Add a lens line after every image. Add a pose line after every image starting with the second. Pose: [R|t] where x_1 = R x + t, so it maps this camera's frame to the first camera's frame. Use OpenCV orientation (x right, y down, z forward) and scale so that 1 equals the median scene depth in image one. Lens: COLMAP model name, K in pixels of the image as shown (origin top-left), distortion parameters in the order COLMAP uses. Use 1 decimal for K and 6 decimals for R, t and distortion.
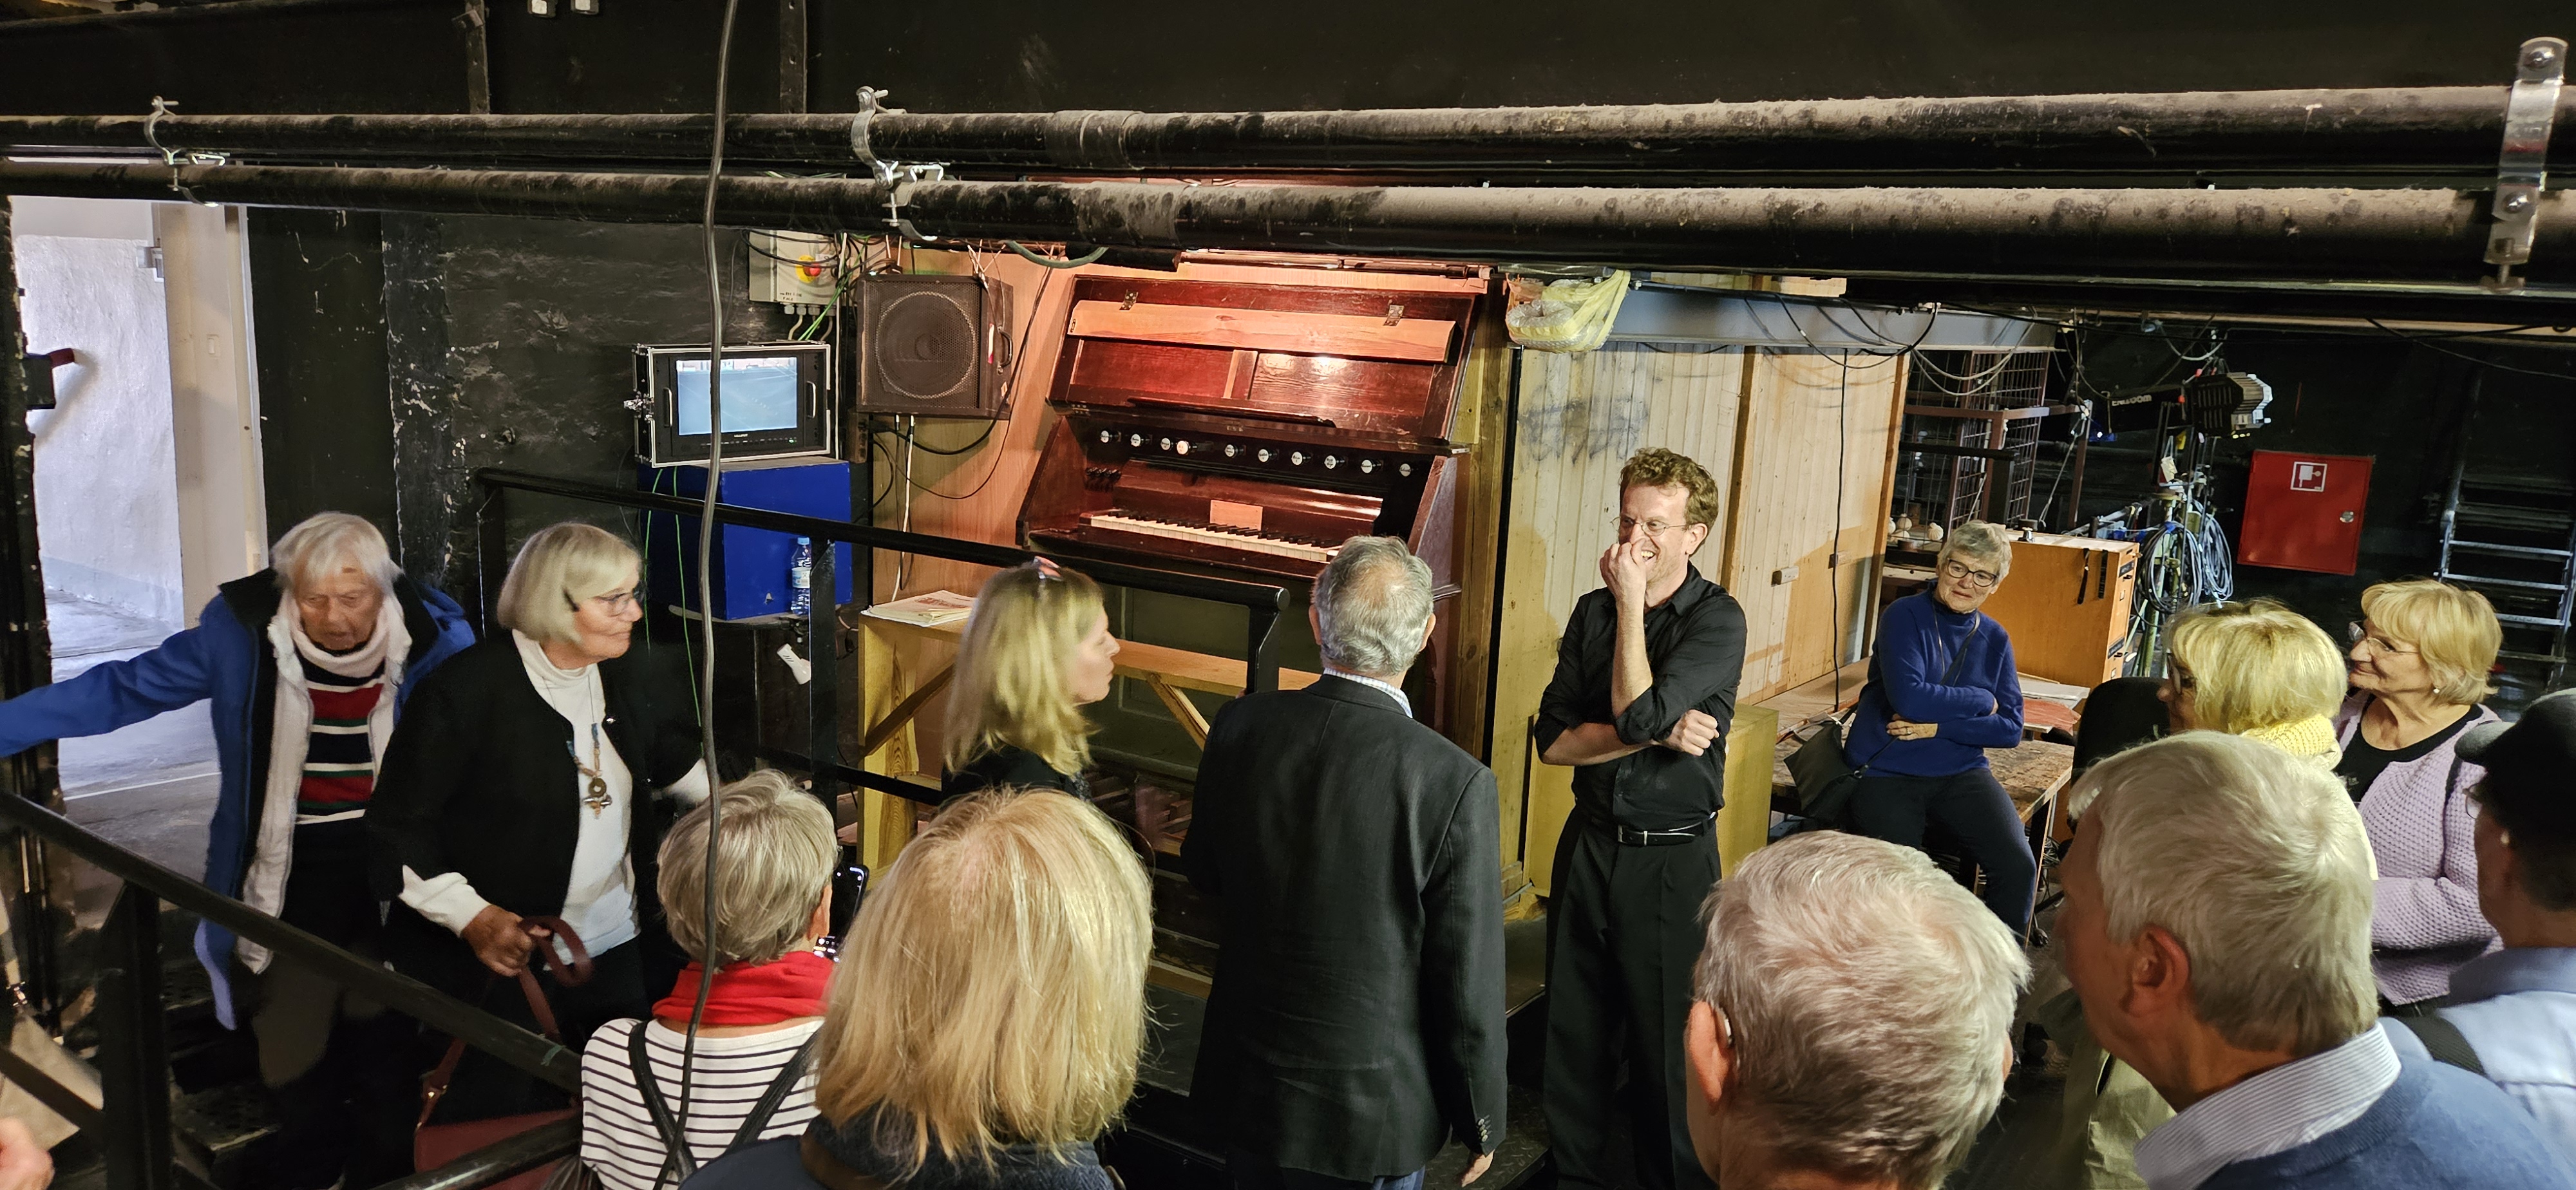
lens RADIAL K [[1715.8, 0, 1285.5], [0, 1715.8, 613.8], [0, 0, 1]] dist [0.080881, -0.070695]
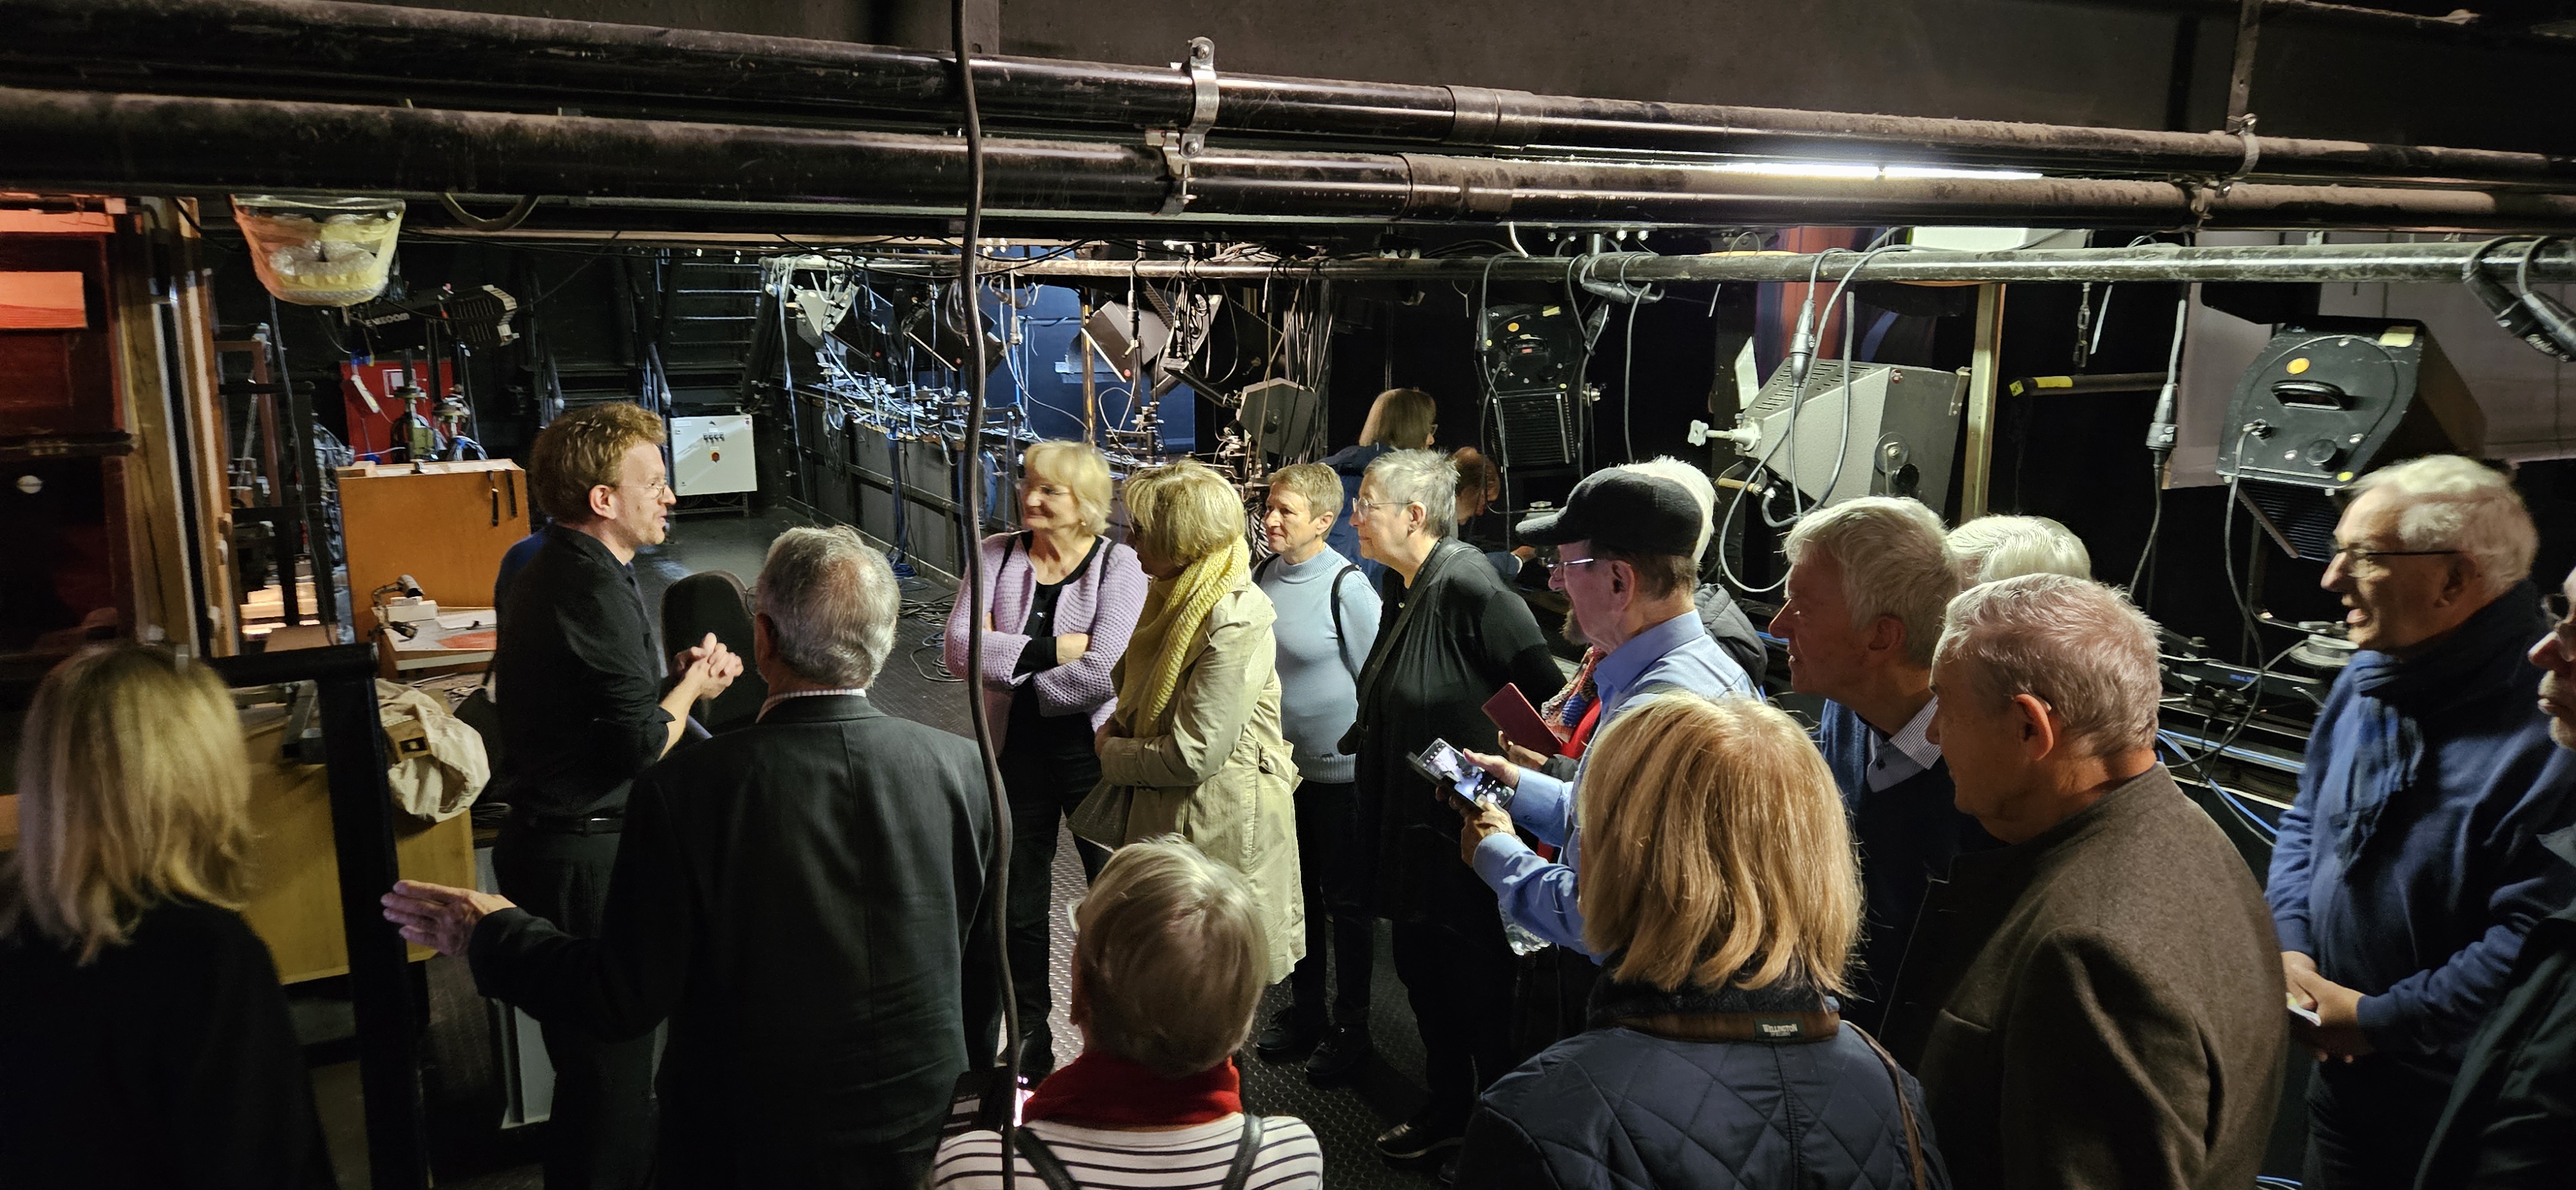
lens RADIAL K [[1715.8, 0, 1285.5], [0, 1715.8, 613.8], [0, 0, 1]] dist [0.080881, -0.070695]
pose [[0.467326, -0.222631, 0.855594, -0.387023], [0.177015, 0.971740, 0.156167, -0.063643], [-0.866183, 0.078472, 0.493528, 0.231506]]
